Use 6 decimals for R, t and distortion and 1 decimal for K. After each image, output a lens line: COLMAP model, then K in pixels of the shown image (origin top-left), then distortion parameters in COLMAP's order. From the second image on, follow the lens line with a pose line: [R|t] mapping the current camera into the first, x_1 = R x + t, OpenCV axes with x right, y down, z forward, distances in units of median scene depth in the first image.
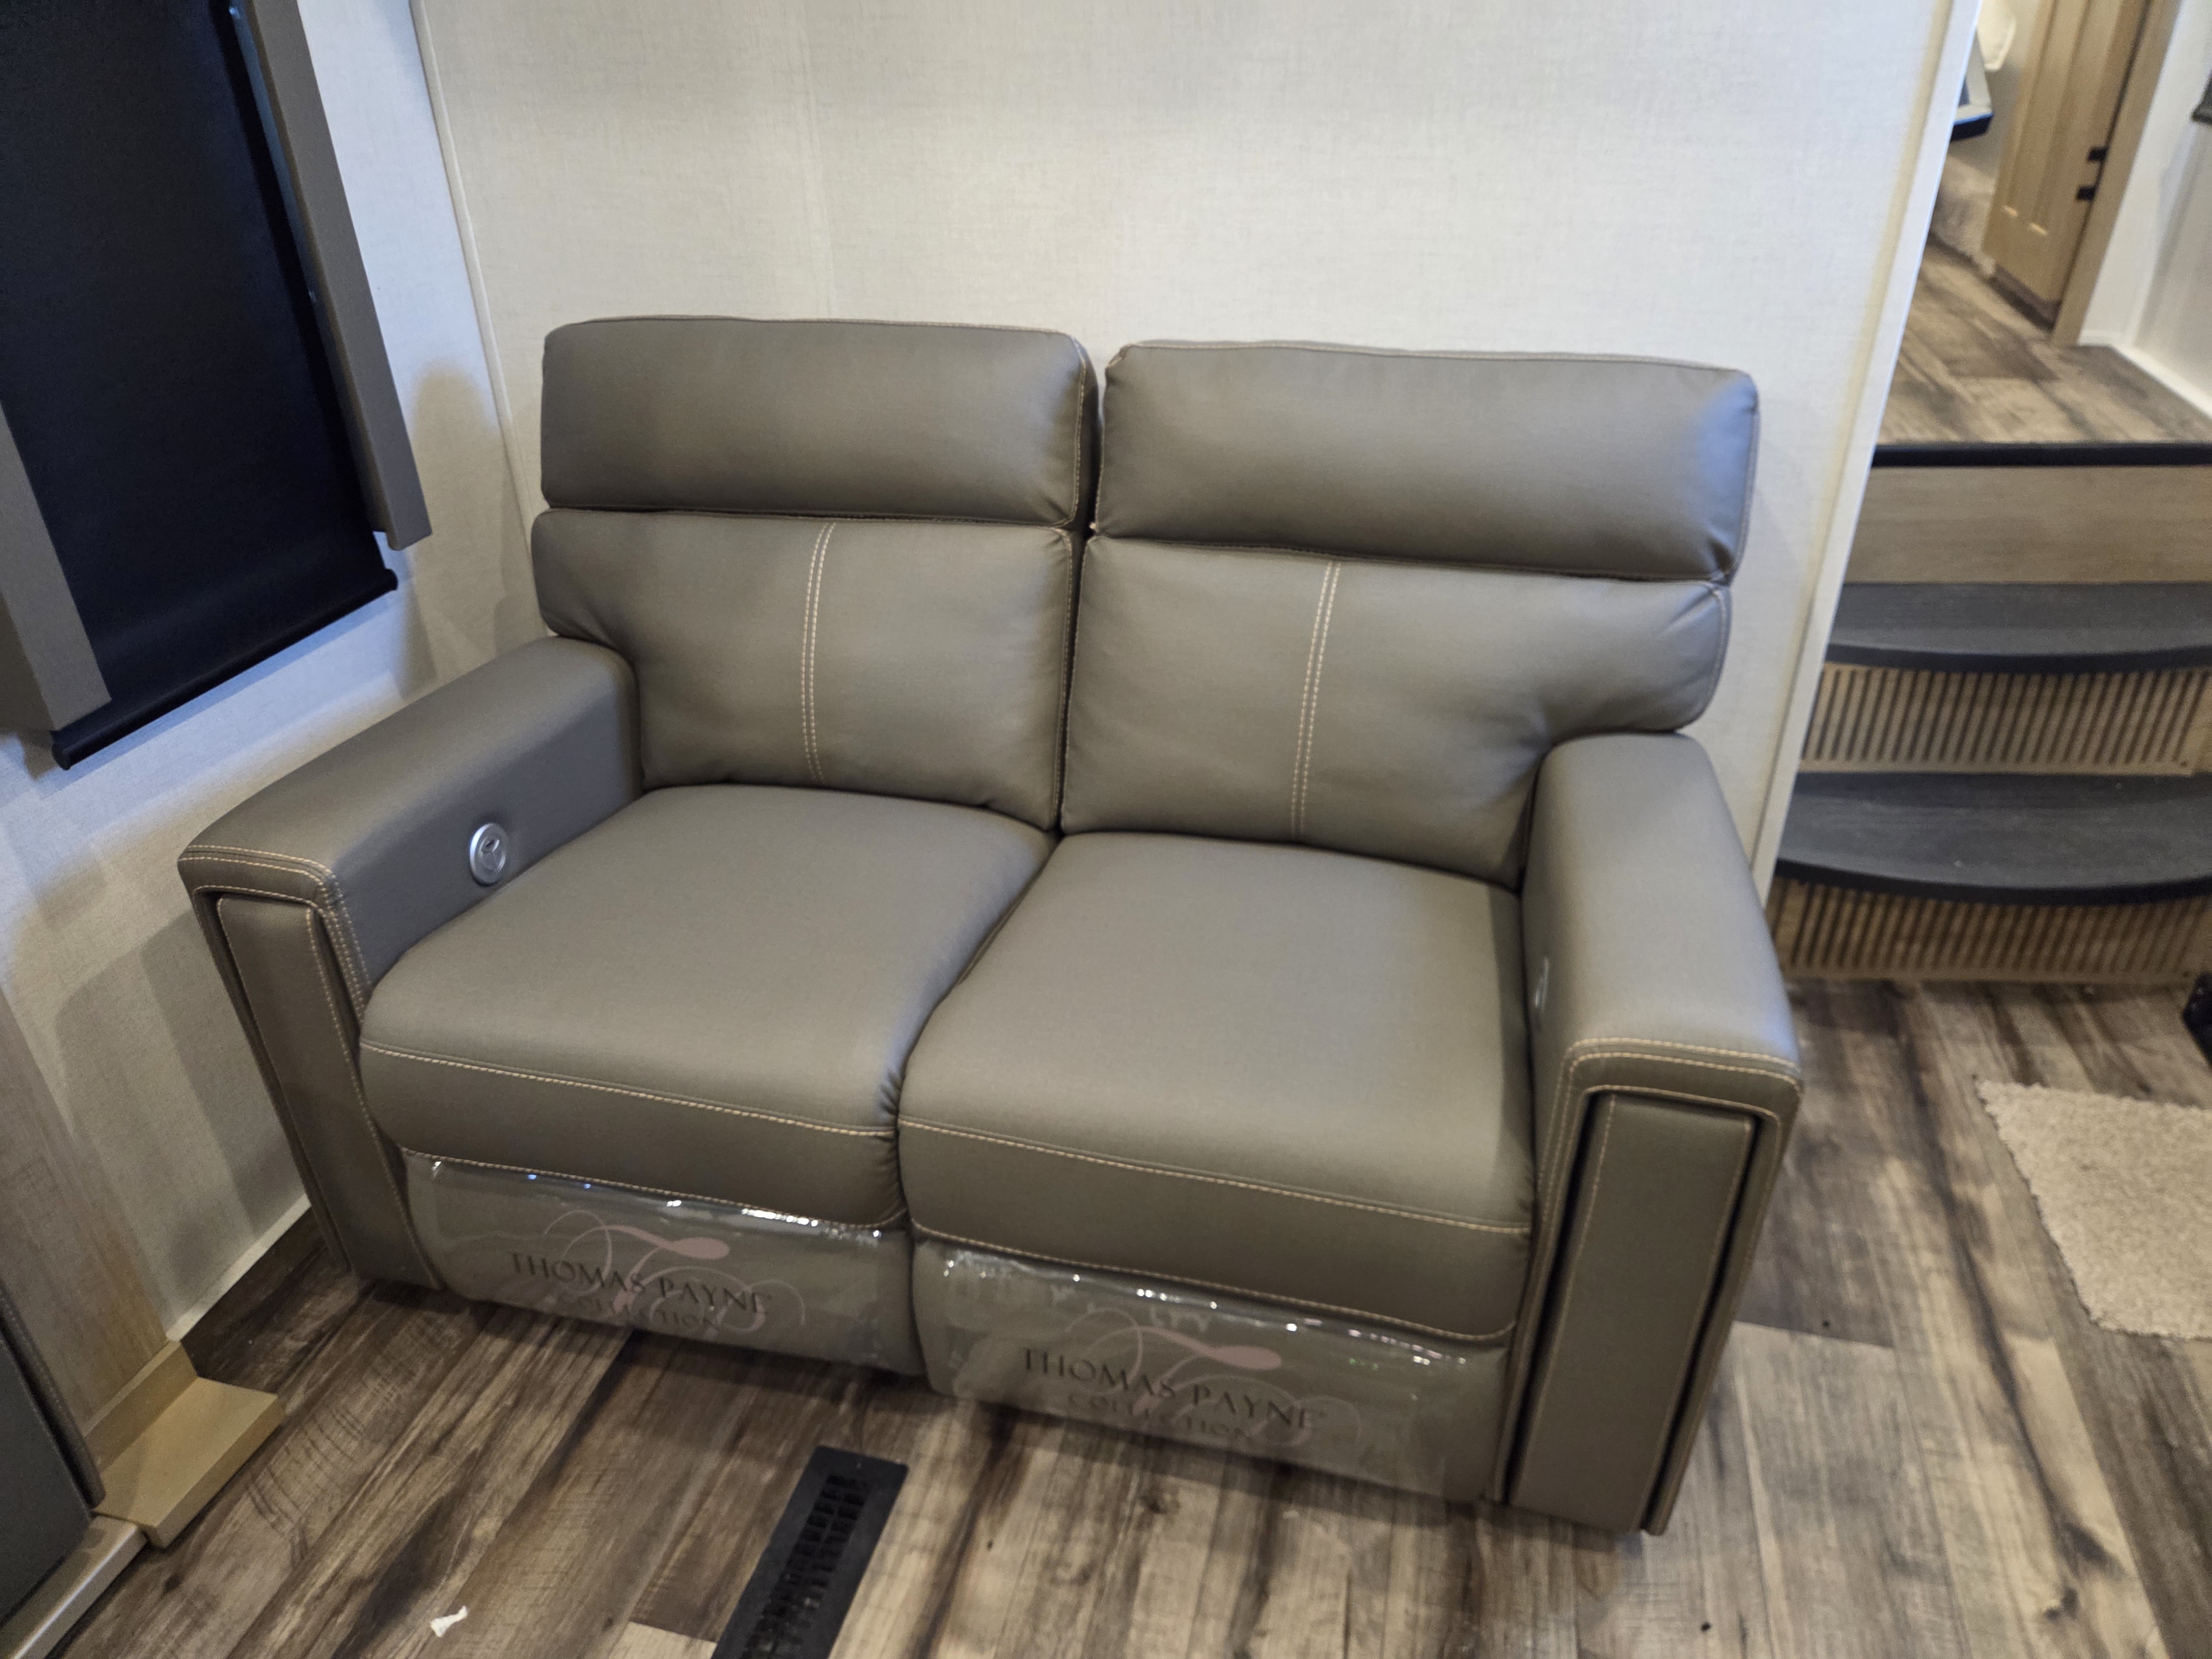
lens RADIAL K [[1482.9, 0, 1100.1], [0, 1482.9, 828.6], [0, 0, 1]] dist [0.065833, -0.061190]
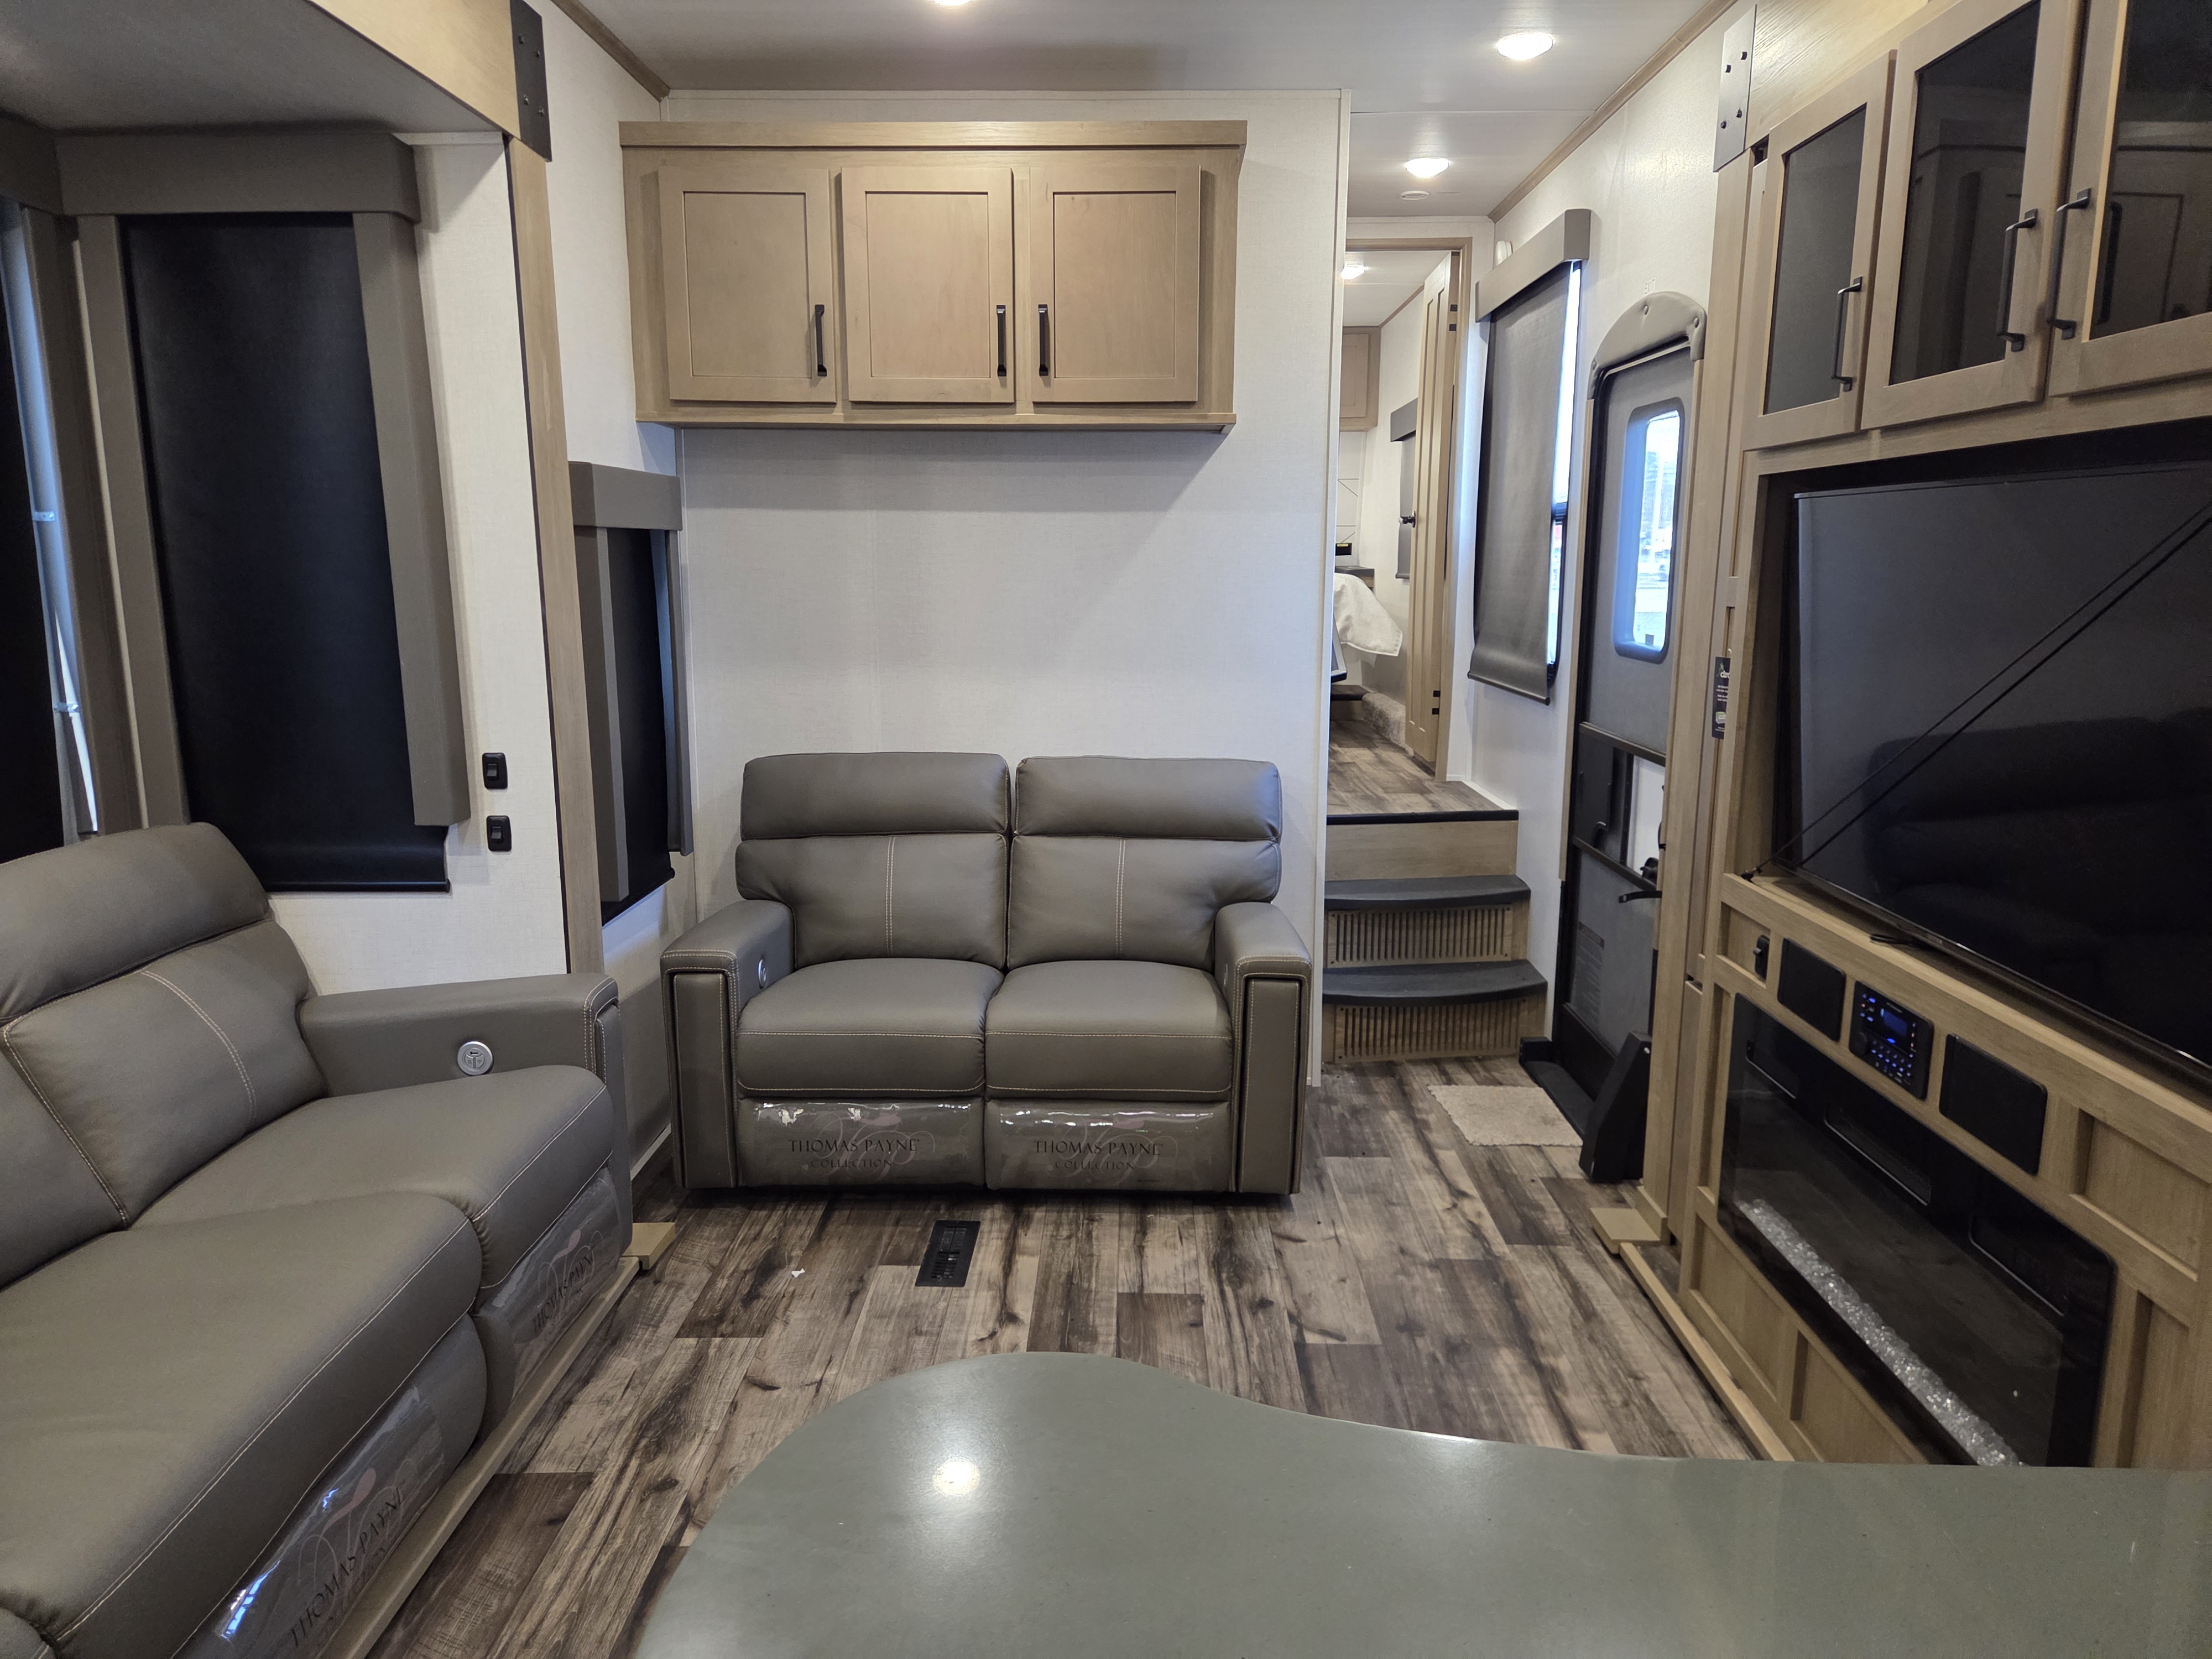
lens RADIAL K [[1482.9, 0, 1092.7], [0, 1482.9, 848.8], [0, 0, 1]] dist [0.065833, -0.061190]
pose [[0.974953, -0.022431, 0.221276, -0.401645], [0.093413, 0.944194, -0.315868, 0.561610], [-0.201842, 0.328626, 0.922640, -1.137479]]
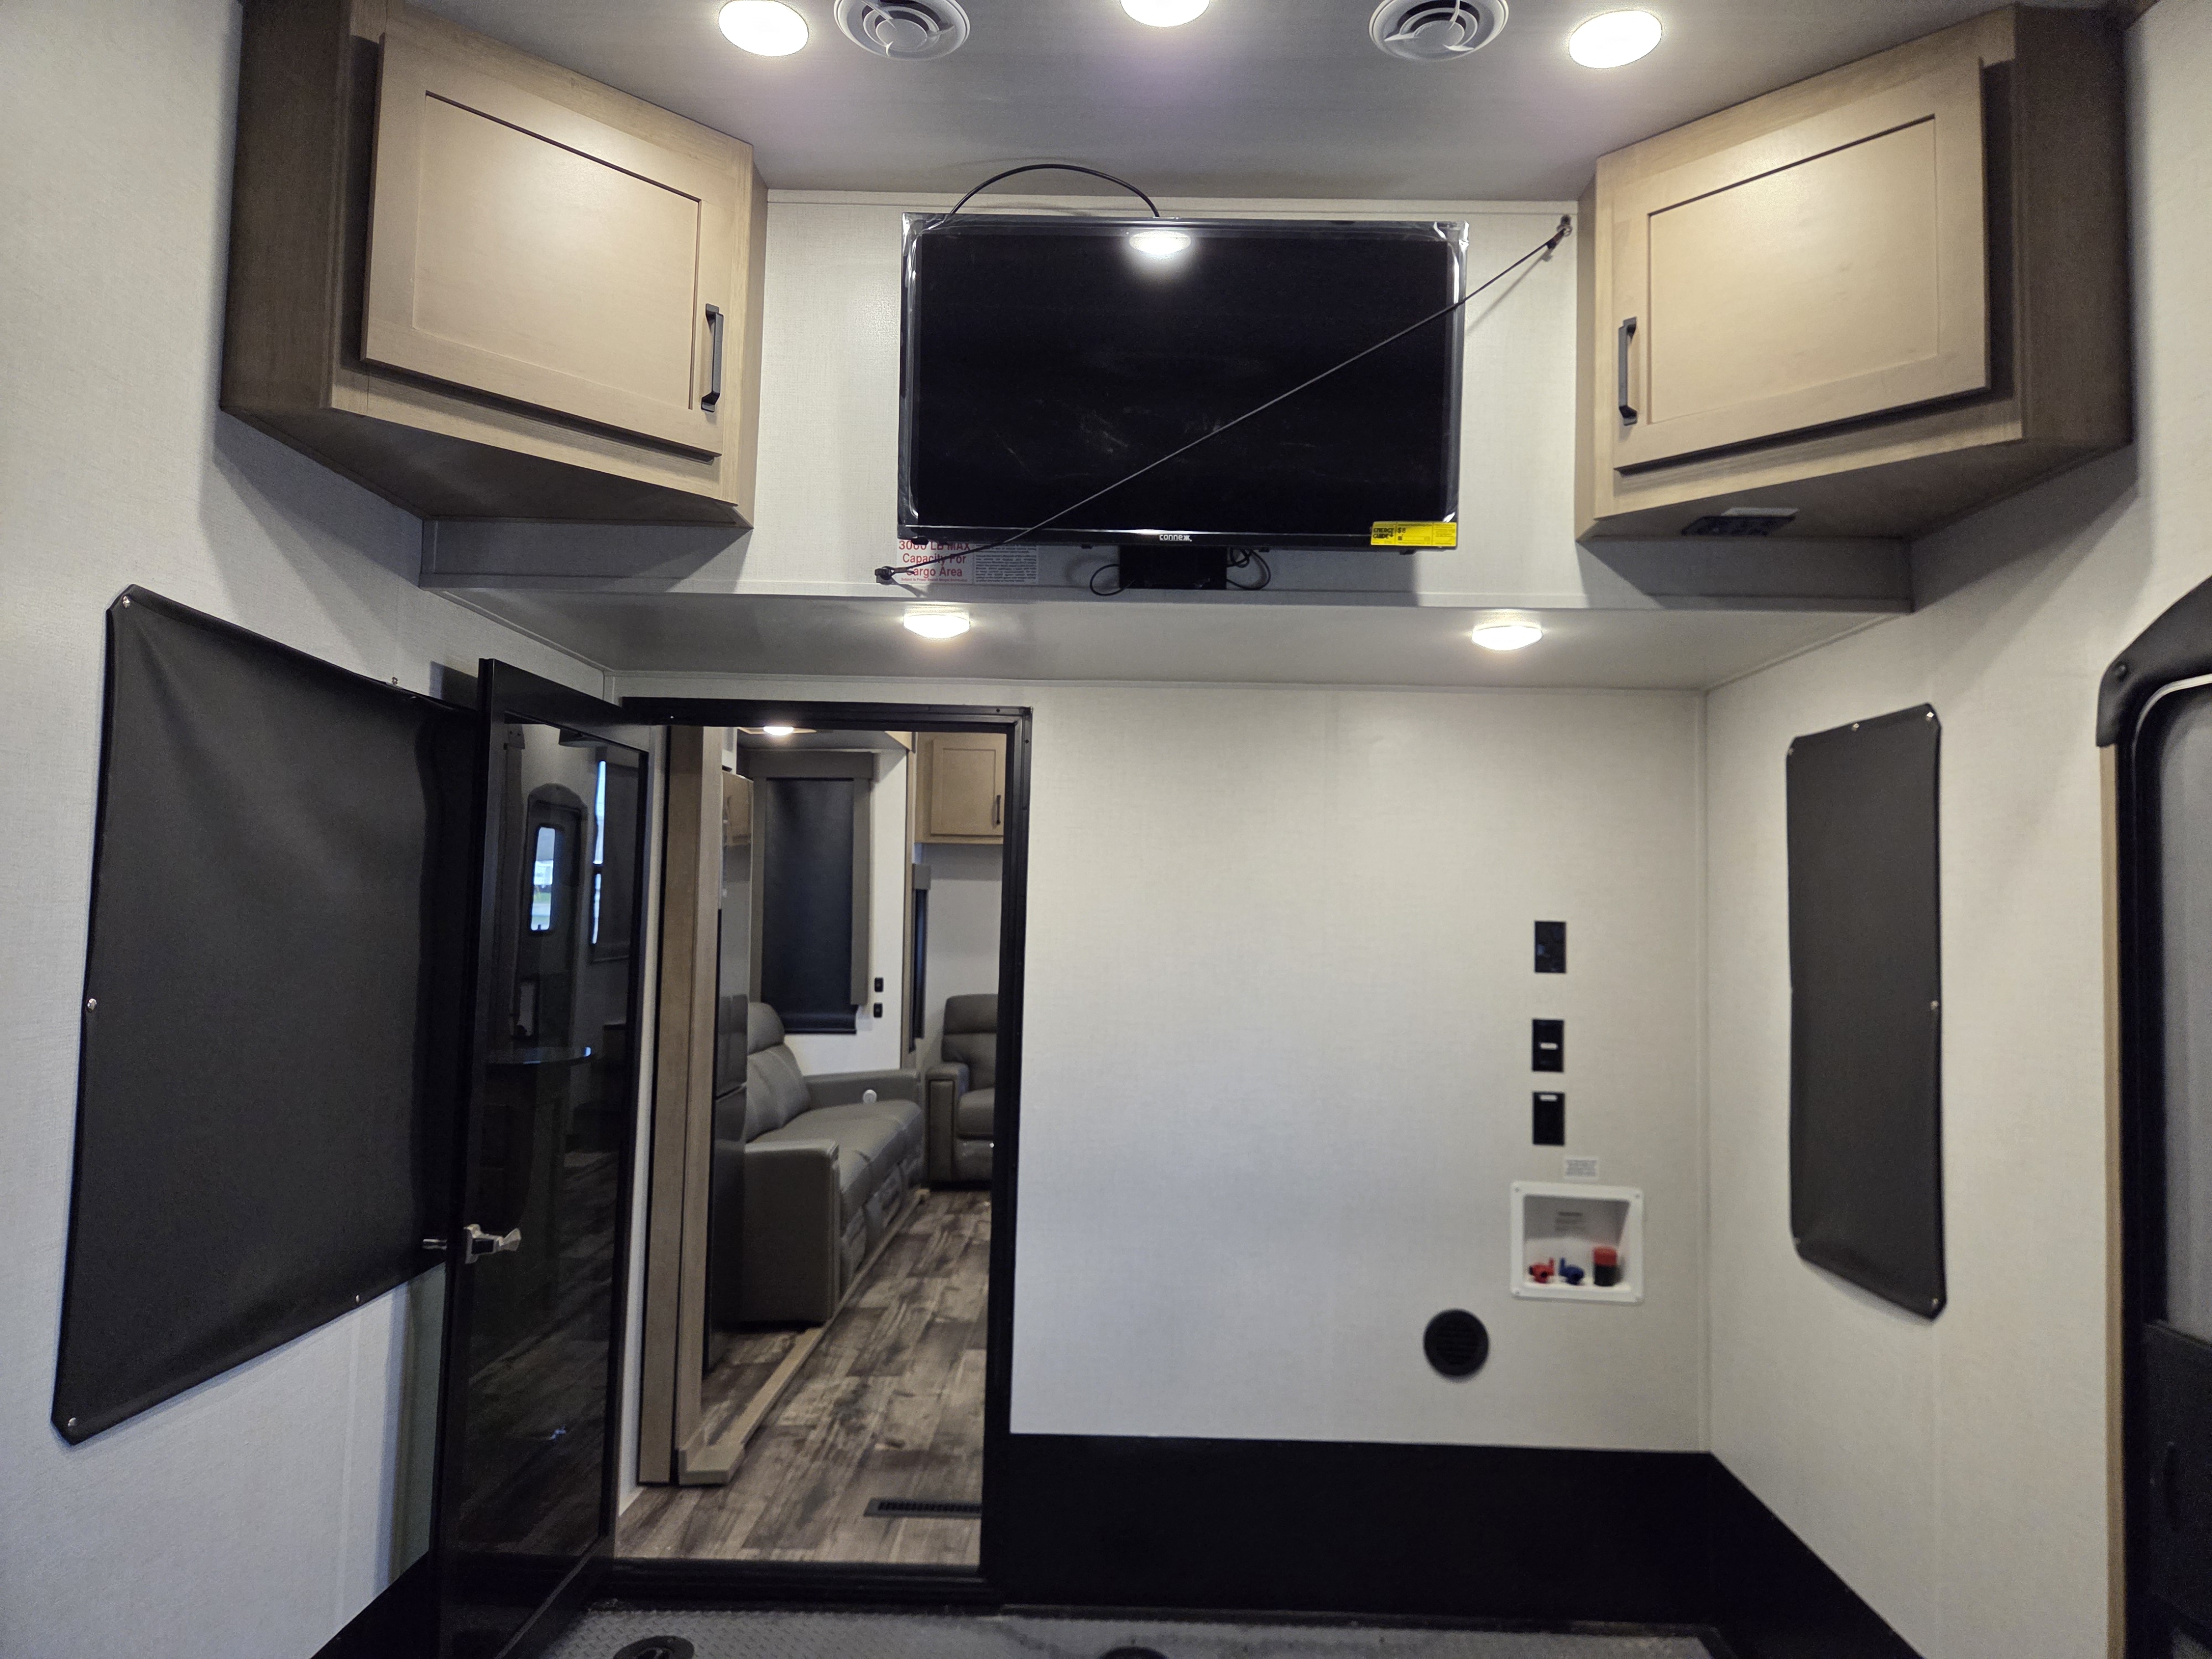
lens RADIAL K [[1482.9, 0, 1090.0], [0, 1482.9, 827.3], [0, 0, 1]] dist [0.065833, -0.061190]
pose [[0.975532, 0.046780, 0.214823, -0.867340], [0.076980, 0.842571, -0.533055, 1.485583], [-0.205940, 0.536550, 0.818354, -2.739608]]
